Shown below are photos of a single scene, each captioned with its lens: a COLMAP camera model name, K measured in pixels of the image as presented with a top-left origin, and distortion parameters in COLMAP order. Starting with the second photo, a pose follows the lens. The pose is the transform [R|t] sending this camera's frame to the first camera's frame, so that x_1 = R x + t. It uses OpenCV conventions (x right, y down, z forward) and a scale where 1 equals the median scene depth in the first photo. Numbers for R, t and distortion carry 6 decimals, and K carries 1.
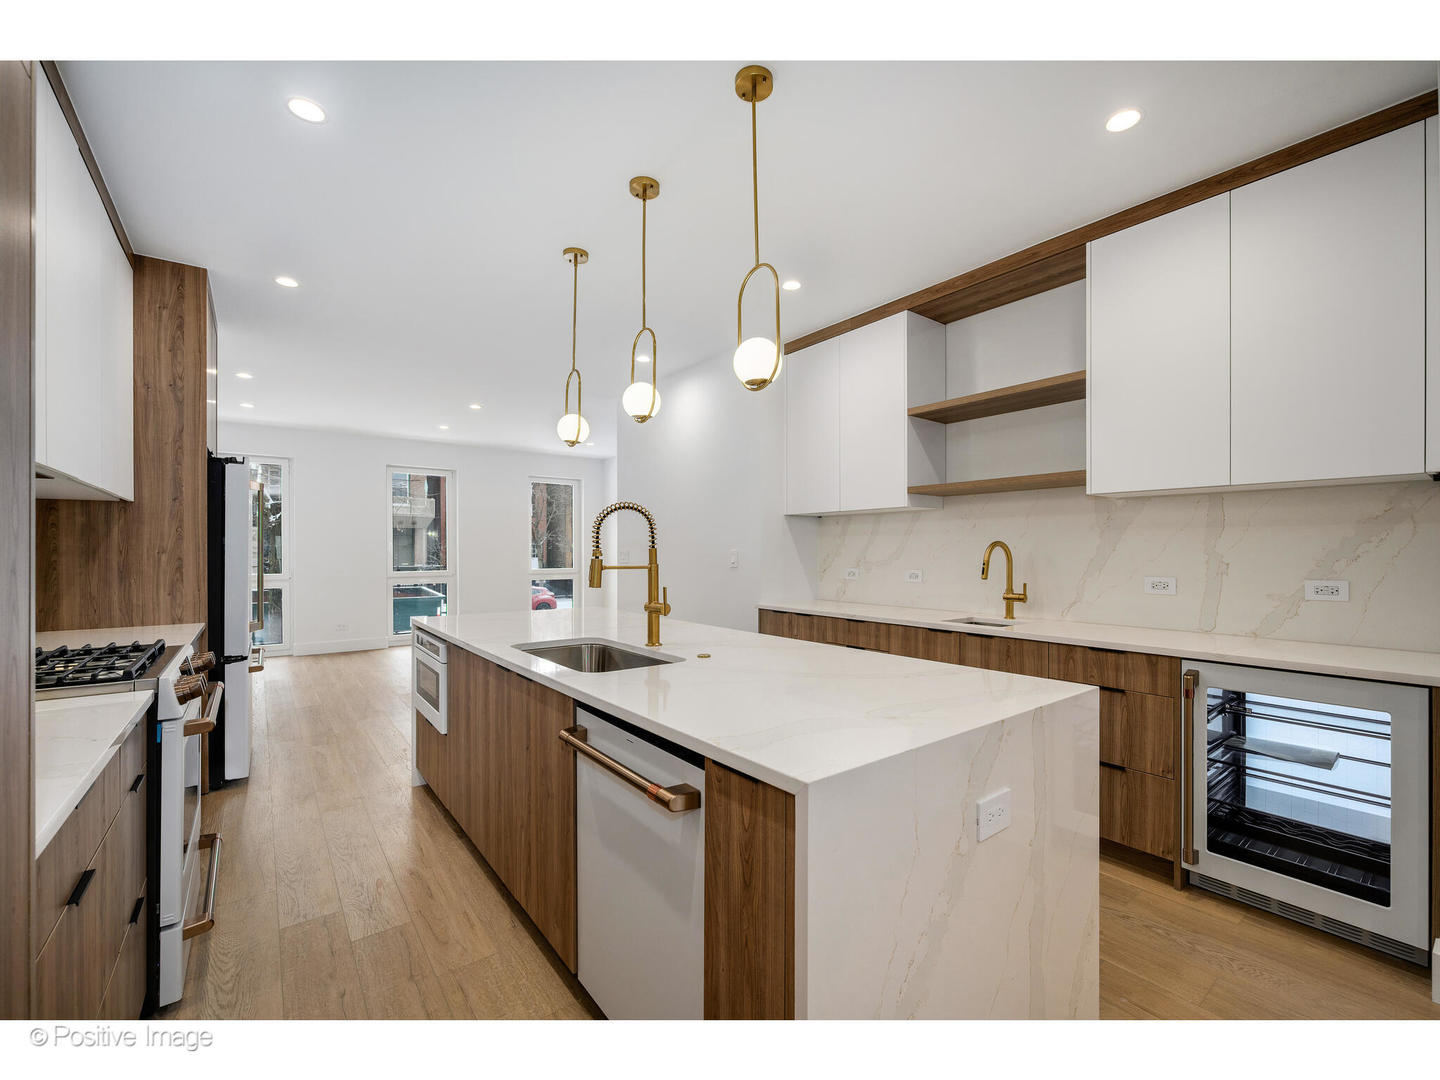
lens RADIAL K [[564.4, 0, 713.6], [0, 564.4, 544.1], [0, 0, 1]] dist [0.000309, 0.000000]
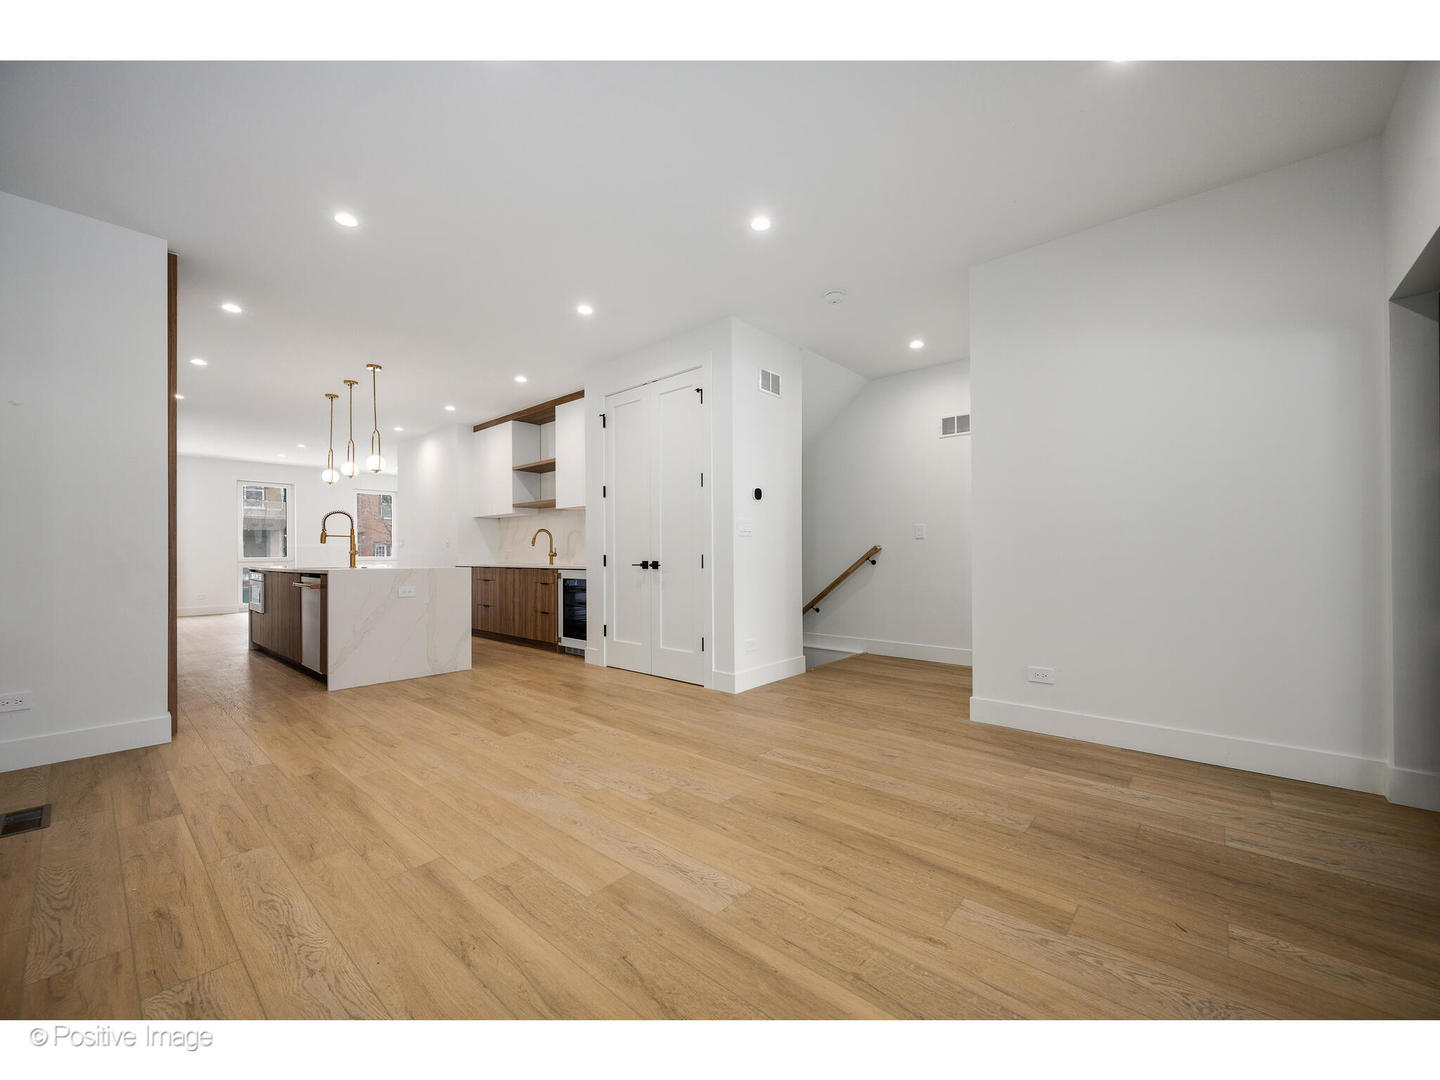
lens RADIAL K [[564.4, 0, 717.6], [0, 564.4, 545.8], [0, 0, 1]] dist [0.000309, 0.000000]
pose [[0.984576, -0.002243, 0.174943, 0.784535], [0.003415, 0.999974, -0.006400, 0.076558], [-0.174924, 0.006899, 0.984558, -1.305906]]
